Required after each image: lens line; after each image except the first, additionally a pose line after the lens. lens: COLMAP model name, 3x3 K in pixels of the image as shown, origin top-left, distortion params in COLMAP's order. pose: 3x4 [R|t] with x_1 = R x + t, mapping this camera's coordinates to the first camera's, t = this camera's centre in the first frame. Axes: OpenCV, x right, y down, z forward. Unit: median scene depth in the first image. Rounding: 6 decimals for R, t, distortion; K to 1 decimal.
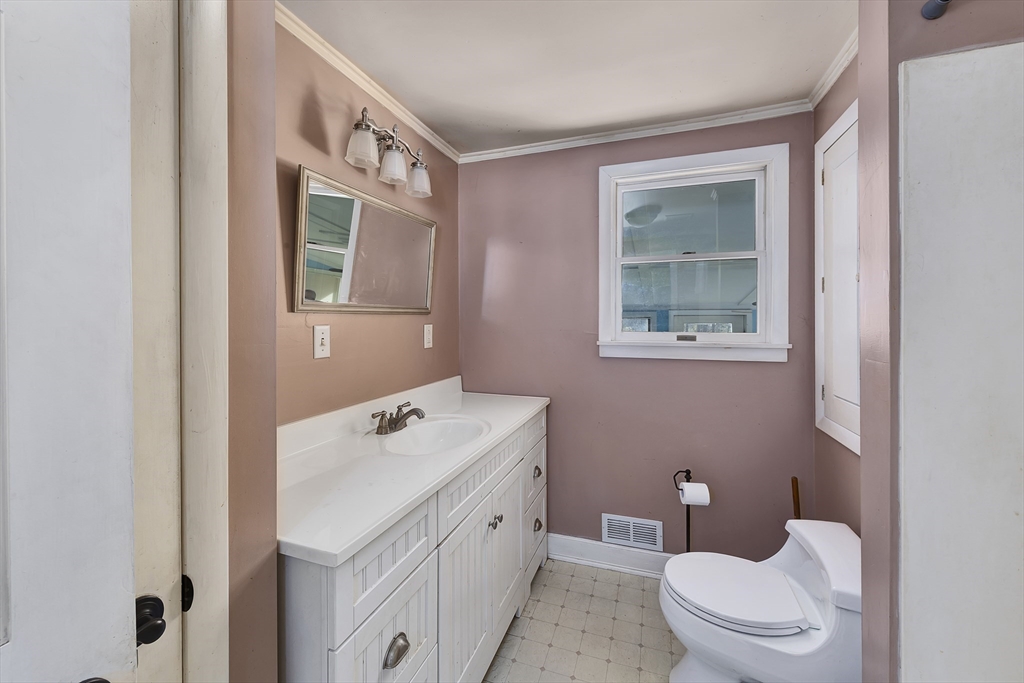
lens RADIAL K [[402.9, 0, 519.3], [0, 402.9, 321.8], [0, 0, 1]] dist [0.003832, -0.000118]
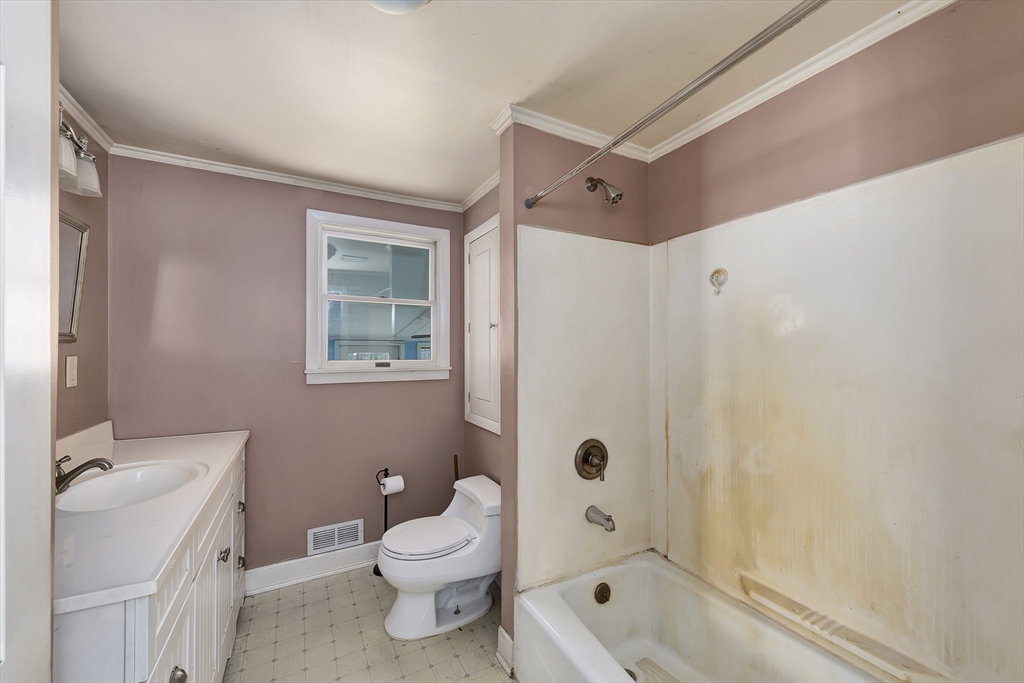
lens RADIAL K [[402.9, 0, 510.8], [0, 402.9, 345.7], [0, 0, 1]] dist [0.003832, -0.000118]
pose [[0.677304, 0.007921, 0.735661, -0.248933], [0.001357, 0.999927, -0.012016, -0.003297], [-0.735702, 0.009137, 0.677244, -0.148459]]
